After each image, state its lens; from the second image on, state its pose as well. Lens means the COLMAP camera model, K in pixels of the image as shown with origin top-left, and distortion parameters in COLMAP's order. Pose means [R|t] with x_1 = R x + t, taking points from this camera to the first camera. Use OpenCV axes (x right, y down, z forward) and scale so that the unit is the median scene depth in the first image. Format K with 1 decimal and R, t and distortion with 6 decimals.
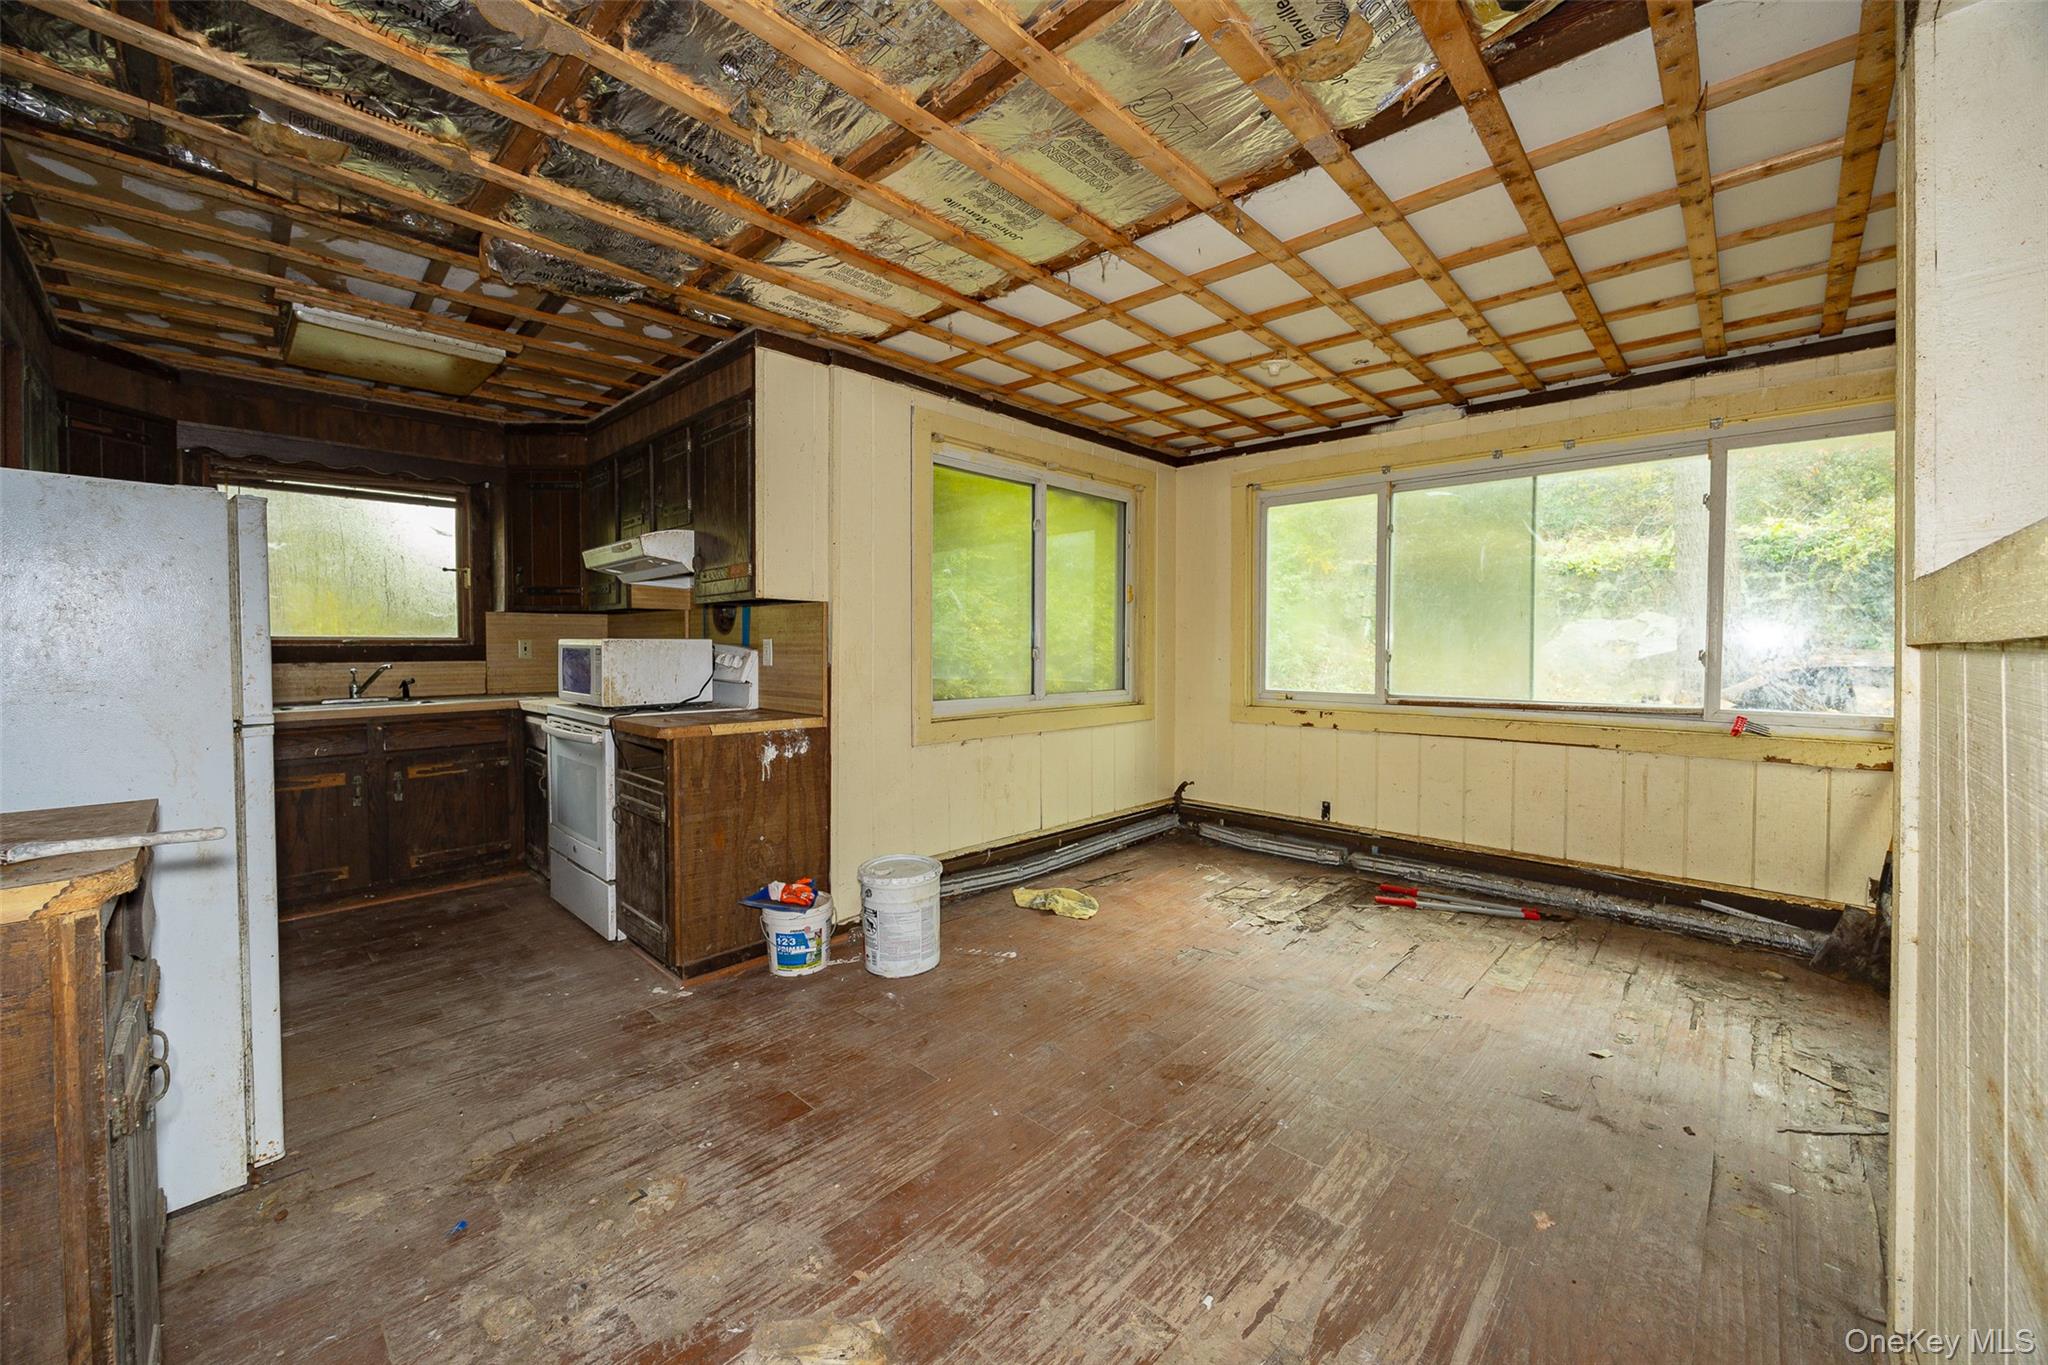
lens RADIAL K [[788.8, 0, 1029.9], [0, 788.8, 665.3], [0, 0, 1]] dist [-0.003803, -0.000433]
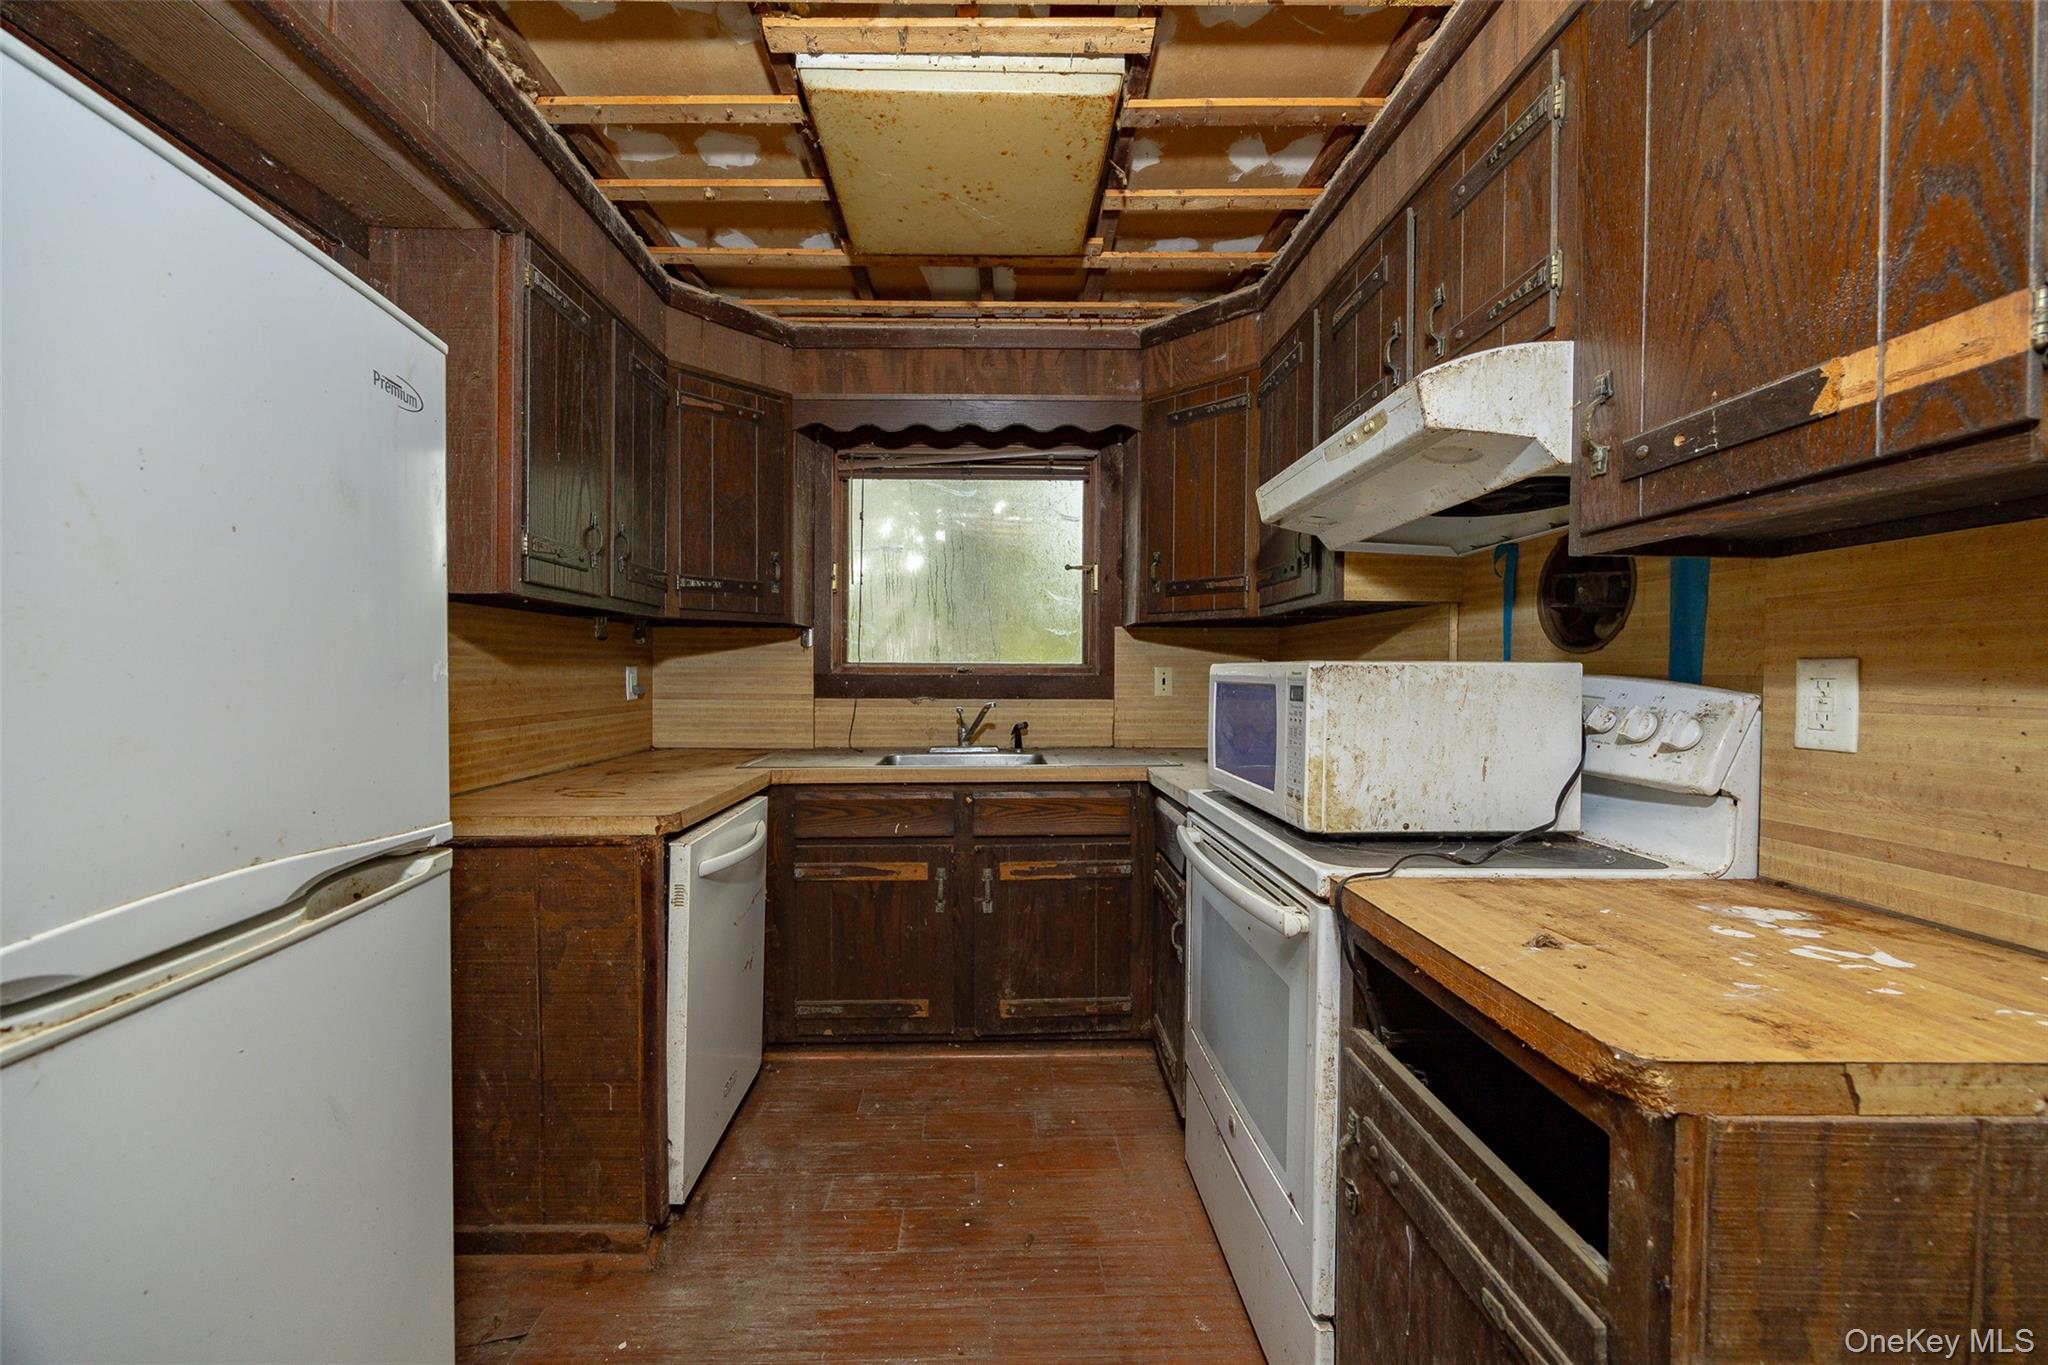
lens RADIAL K [[788.8, 0, 1020.6], [0, 788.8, 692.3], [0, 0, 1]] dist [-0.003803, -0.000433]
pose [[0.718224, 0.018757, -0.695559, -0.366981], [-0.021179, 0.999763, 0.005091, -0.016599], [0.695490, 0.011075, 0.718450, 0.607639]]
